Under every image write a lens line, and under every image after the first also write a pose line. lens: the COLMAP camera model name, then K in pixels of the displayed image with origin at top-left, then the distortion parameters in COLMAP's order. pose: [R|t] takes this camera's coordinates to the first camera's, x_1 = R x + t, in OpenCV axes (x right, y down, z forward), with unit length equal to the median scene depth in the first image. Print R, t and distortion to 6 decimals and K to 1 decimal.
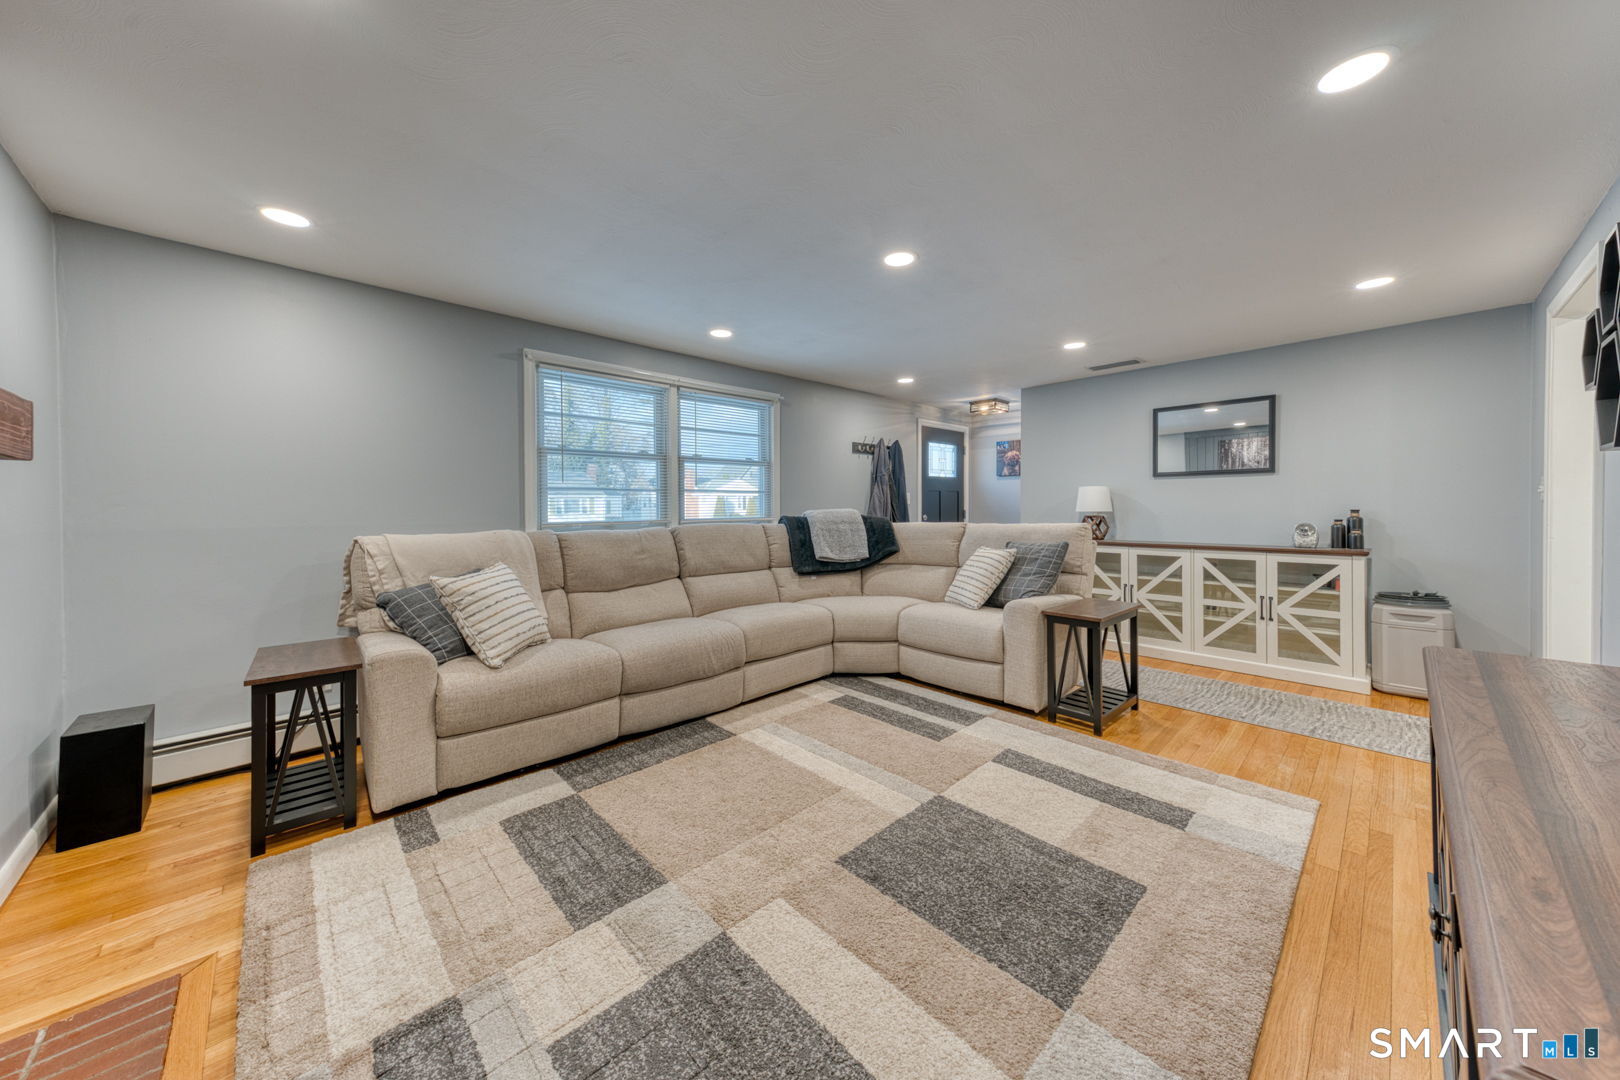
lens RADIAL K [[563.7, 0, 811.9], [0, 563.7, 508.1], [0, 0, 1]] dist [0.024652, 0.000043]
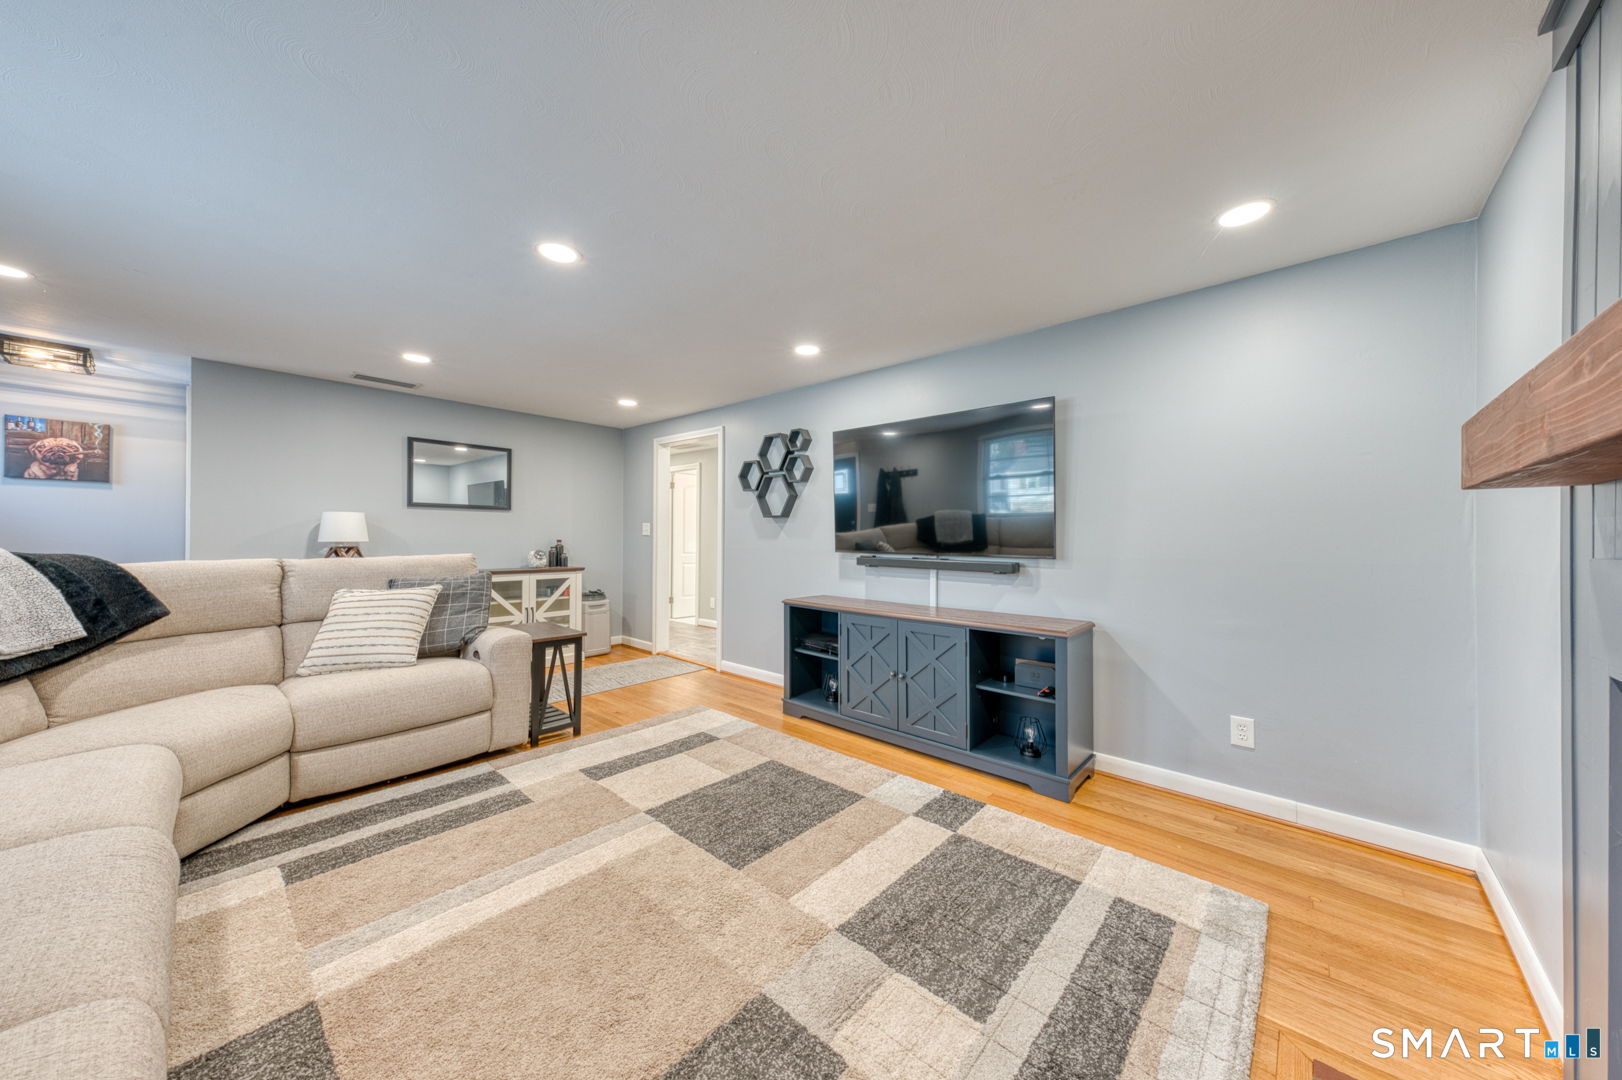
lens RADIAL K [[550.0, 0, 811.0], [0, 550.0, 540.0], [0, 0, 1]] dist [0.022025, -0.000020]
pose [[-0.073732, 0.000846, 0.997278, -0.619698], [-0.004867, 0.999987, -0.001208, 0.001269], [-0.997266, -0.004942, -0.073727, 0.580418]]
